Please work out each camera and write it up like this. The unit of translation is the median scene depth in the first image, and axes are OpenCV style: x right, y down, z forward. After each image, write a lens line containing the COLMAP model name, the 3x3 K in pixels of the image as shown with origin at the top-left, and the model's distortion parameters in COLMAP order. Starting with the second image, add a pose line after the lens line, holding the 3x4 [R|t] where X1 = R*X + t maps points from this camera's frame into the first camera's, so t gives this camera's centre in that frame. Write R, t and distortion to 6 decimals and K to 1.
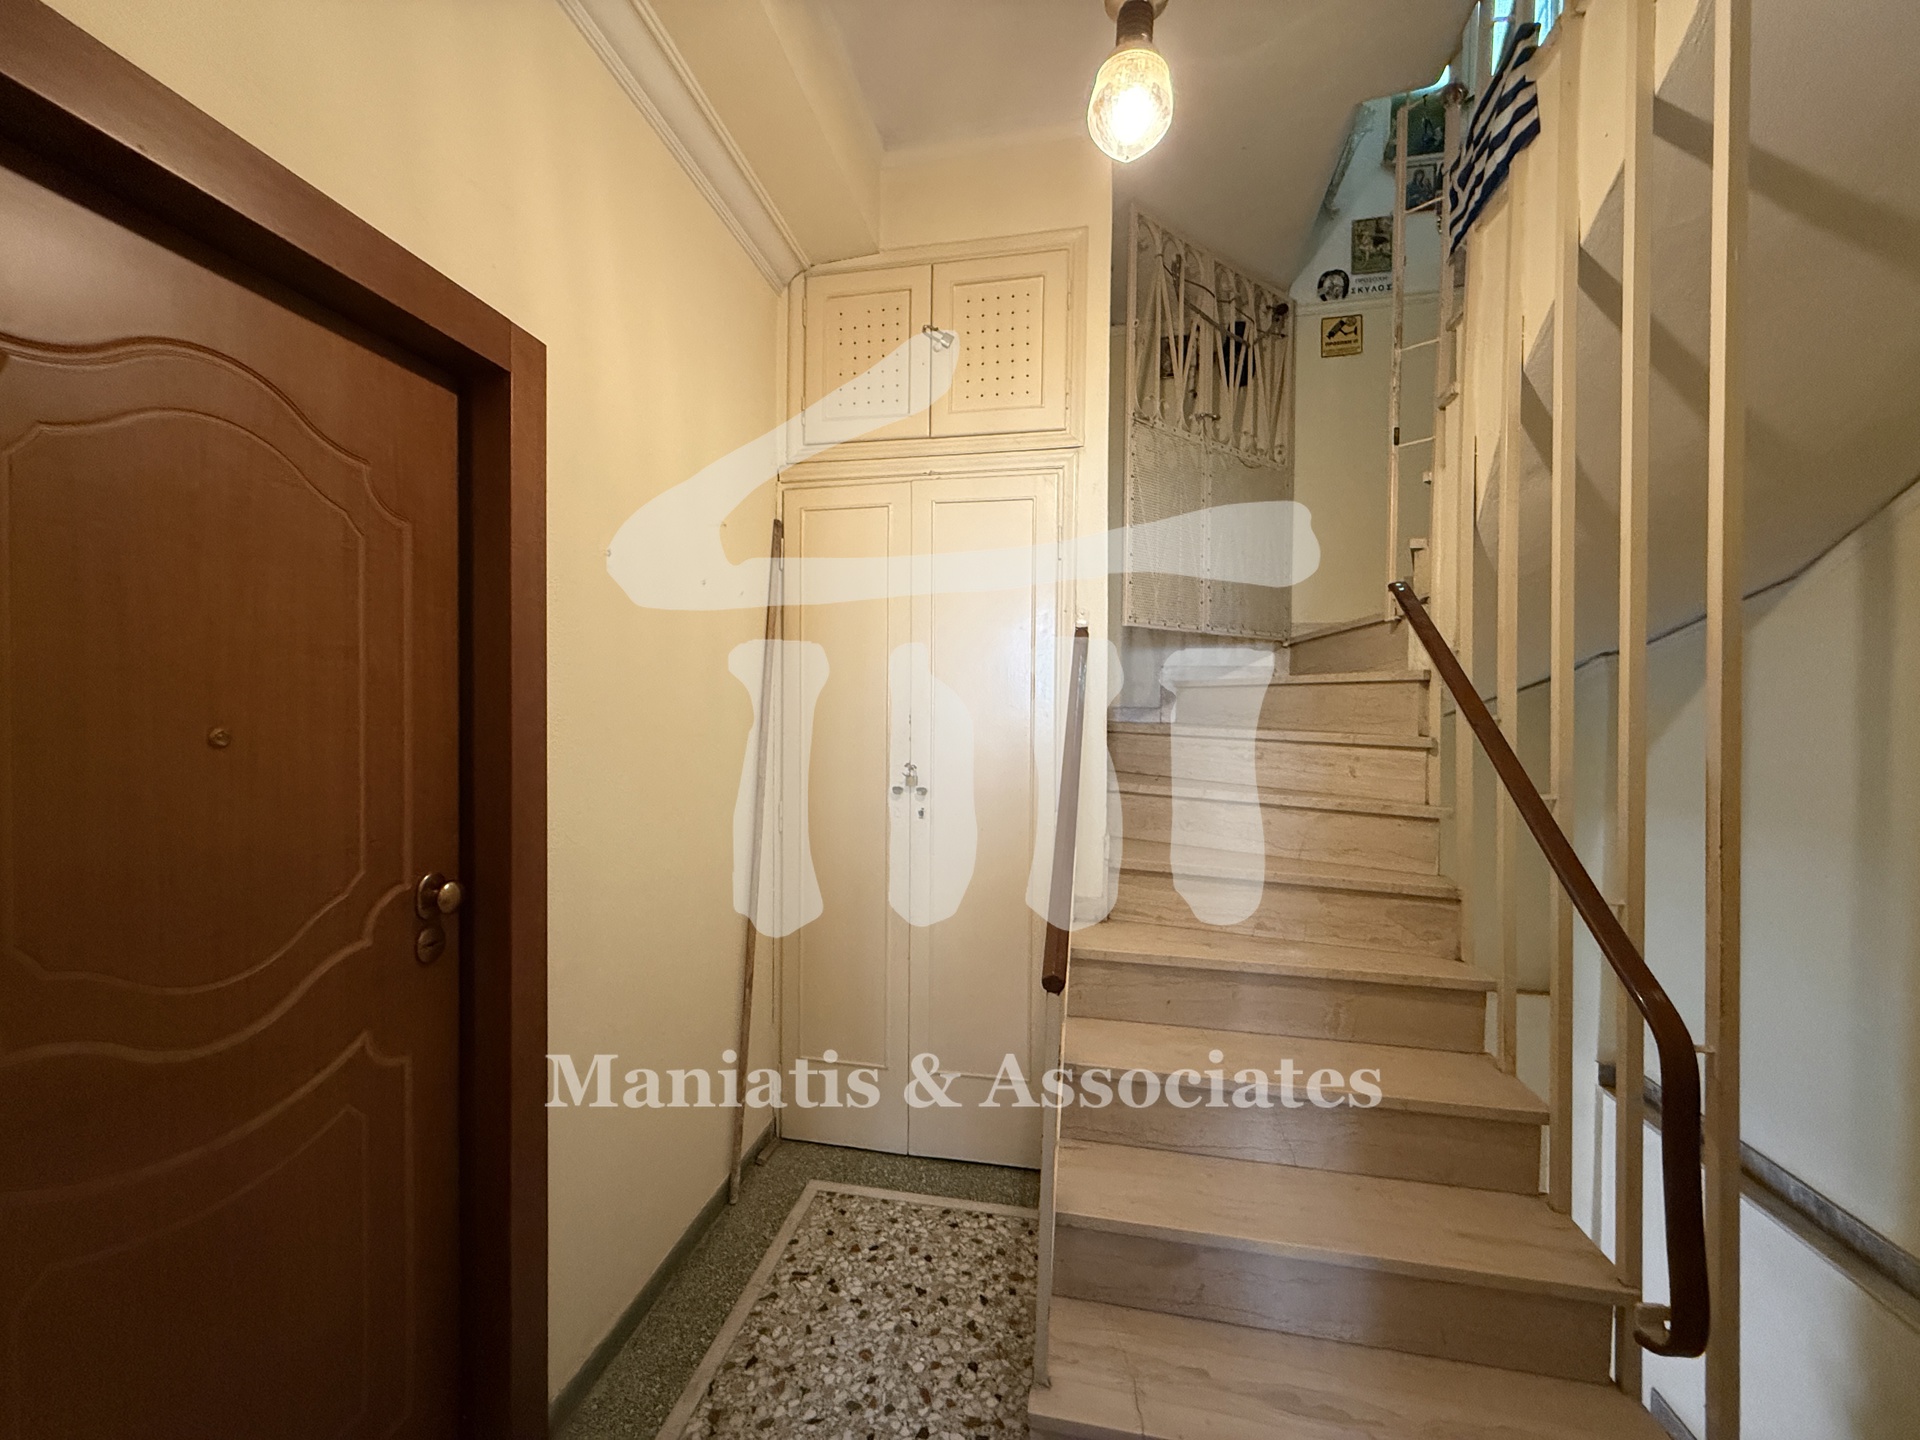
lens RADIAL K [[764.5, 0, 960.1], [0, 764.5, 721.3], [0, 0, 1]] dist [-0.001080, 0.000488]
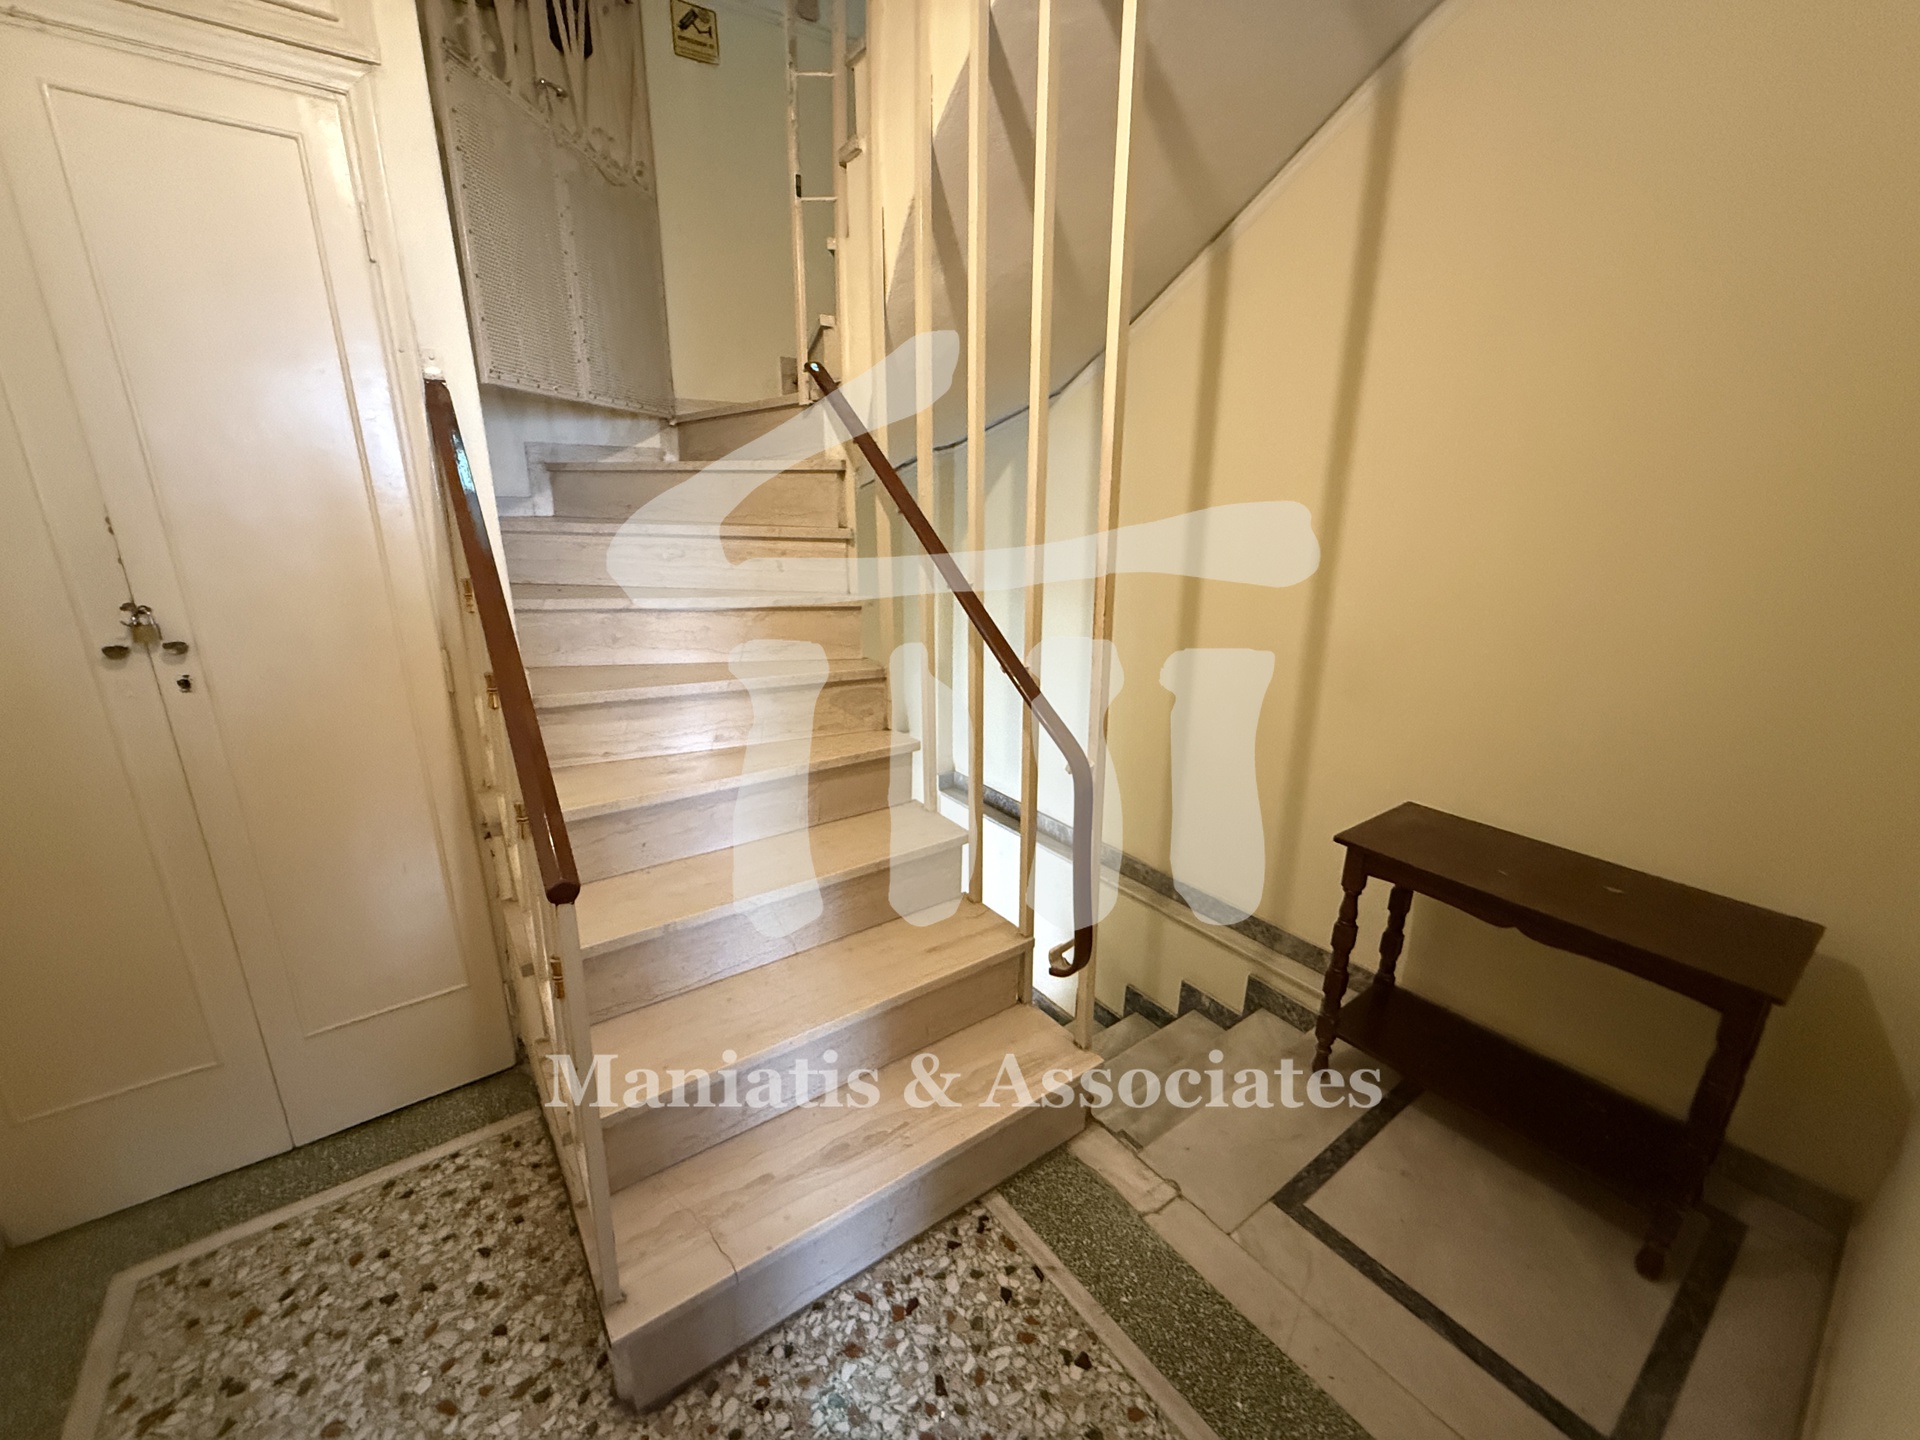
lens RADIAL K [[764.5, 0, 957.5], [0, 764.5, 720.4], [0, 0, 1]] dist [-0.001080, 0.000488]
pose [[0.688573, -0.207715, 0.694781, -0.064209], [0.012458, 0.961346, 0.275061, -0.013195], [-0.725060, -0.180744, 0.664545, 0.166813]]
